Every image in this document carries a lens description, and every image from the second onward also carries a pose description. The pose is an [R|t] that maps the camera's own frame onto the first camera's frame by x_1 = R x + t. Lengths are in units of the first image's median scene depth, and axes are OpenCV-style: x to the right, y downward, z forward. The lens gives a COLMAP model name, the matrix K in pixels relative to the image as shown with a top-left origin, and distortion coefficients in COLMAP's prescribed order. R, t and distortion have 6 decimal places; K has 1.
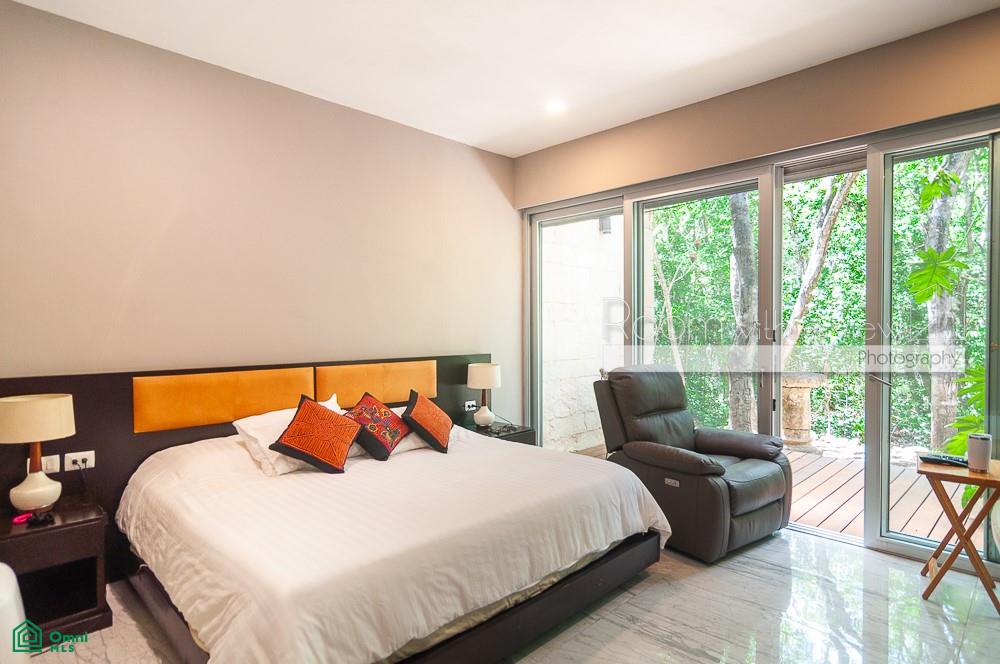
lens RADIAL K [[538.5, 0, 500.0], [0, 538.5, 332.0], [0, 0, 1]] dist [-0.002326, 0.000868]
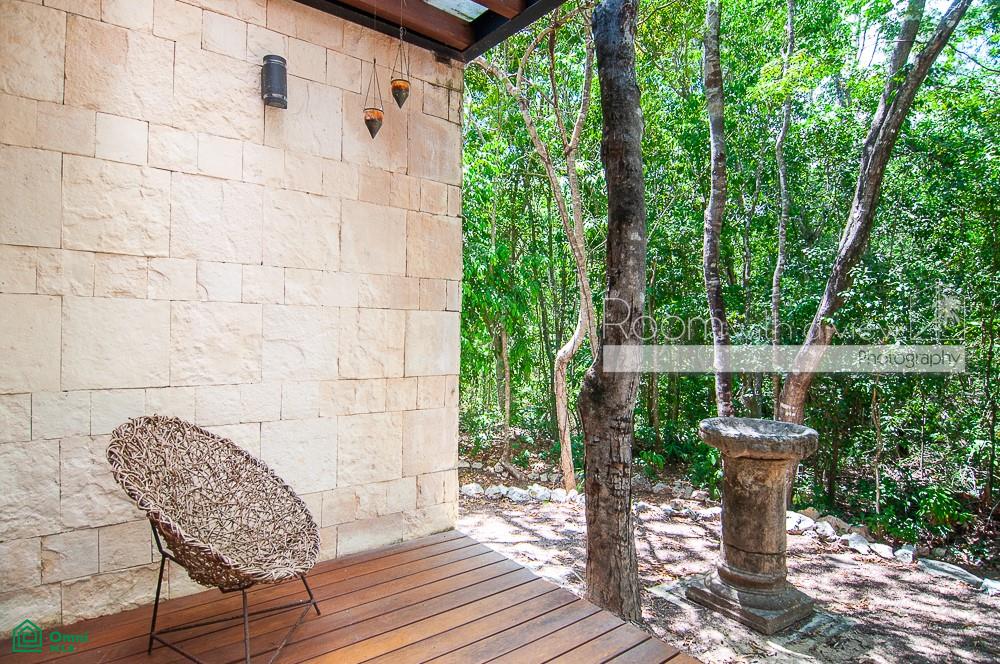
lens RADIAL K [[538.5, 0, 500.0], [0, 538.5, 332.0], [0, 0, 1]] dist [-0.002326, 0.000868]
pose [[0.991563, 0.016645, -0.128550, 0.399272], [-0.017424, 0.999836, -0.004944, 0.003439], [0.128446, 0.007142, 0.991691, 0.527670]]
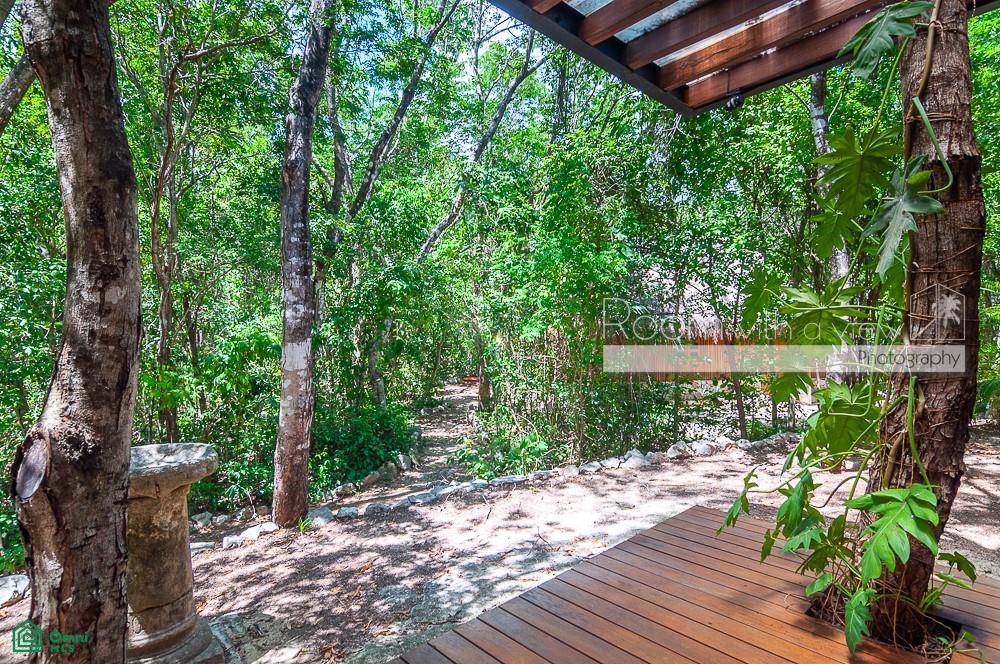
lens RADIAL K [[538.5, 0, 500.0], [0, 538.5, 332.0], [0, 0, 1]] dist [-0.002326, 0.000868]
pose [[0.047324, -0.001885, 0.998878, 0.179876], [0.008785, 0.999960, 0.001471, -0.009015], [-0.998841, 0.008706, 0.047338, 0.748220]]
